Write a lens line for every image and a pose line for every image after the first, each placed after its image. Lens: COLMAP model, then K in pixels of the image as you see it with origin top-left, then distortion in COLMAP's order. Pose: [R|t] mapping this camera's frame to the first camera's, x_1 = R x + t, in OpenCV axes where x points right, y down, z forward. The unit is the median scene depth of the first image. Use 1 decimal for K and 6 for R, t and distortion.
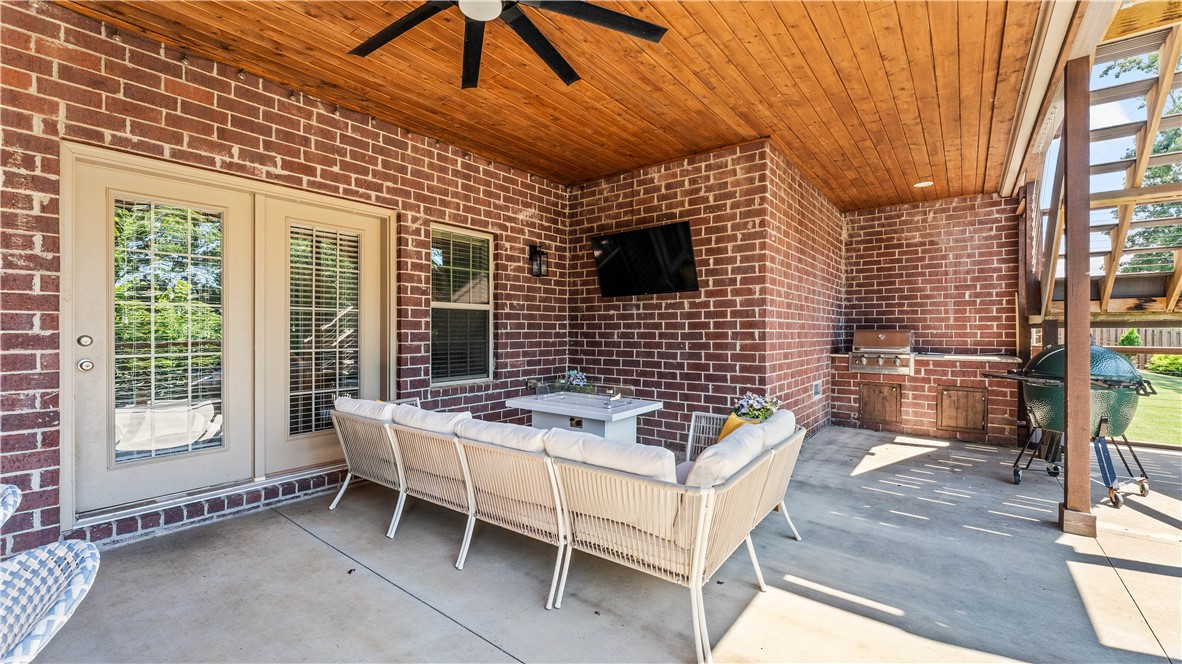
lens RADIAL K [[475.9, 0, 585.5], [0, 475.9, 331.2], [0, 0, 1]] dist [-0.003879, 0.000492]
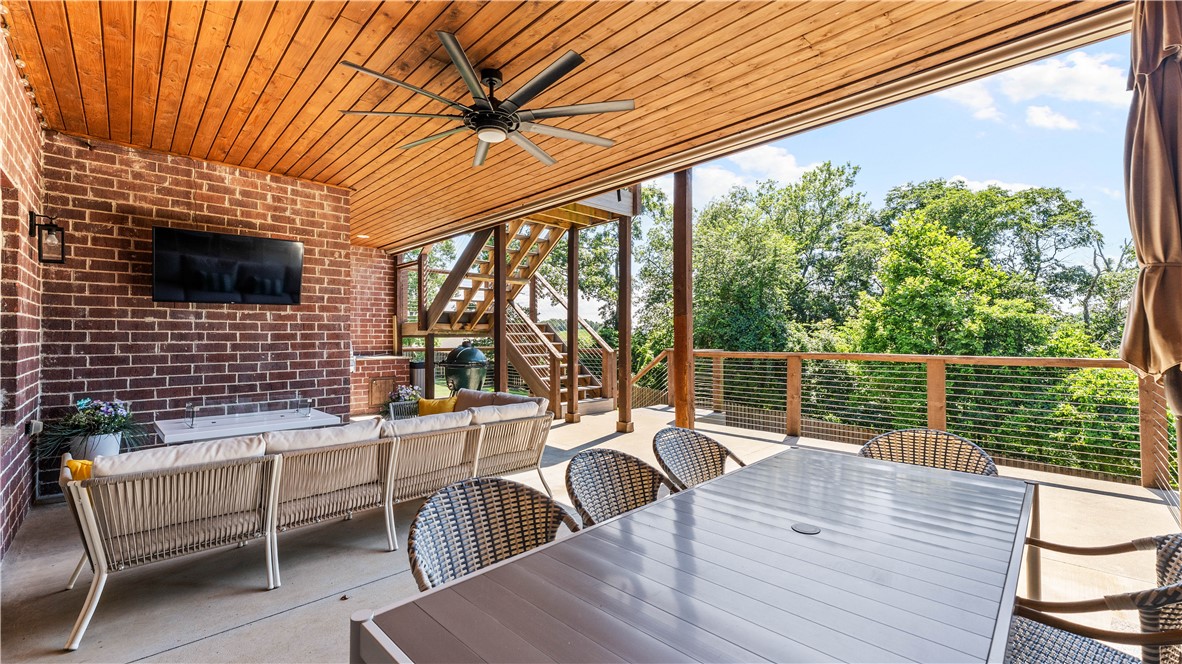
lens RADIAL K [[475.9, 0, 586.1], [0, 475.9, 329.5], [0, 0, 1]] dist [-0.003879, 0.000492]
pose [[0.122291, 0.013961, 0.992396, -0.673379], [0.003345, 0.999890, -0.014479, -0.009677], [-0.992489, 0.005090, 0.122231, 0.184938]]
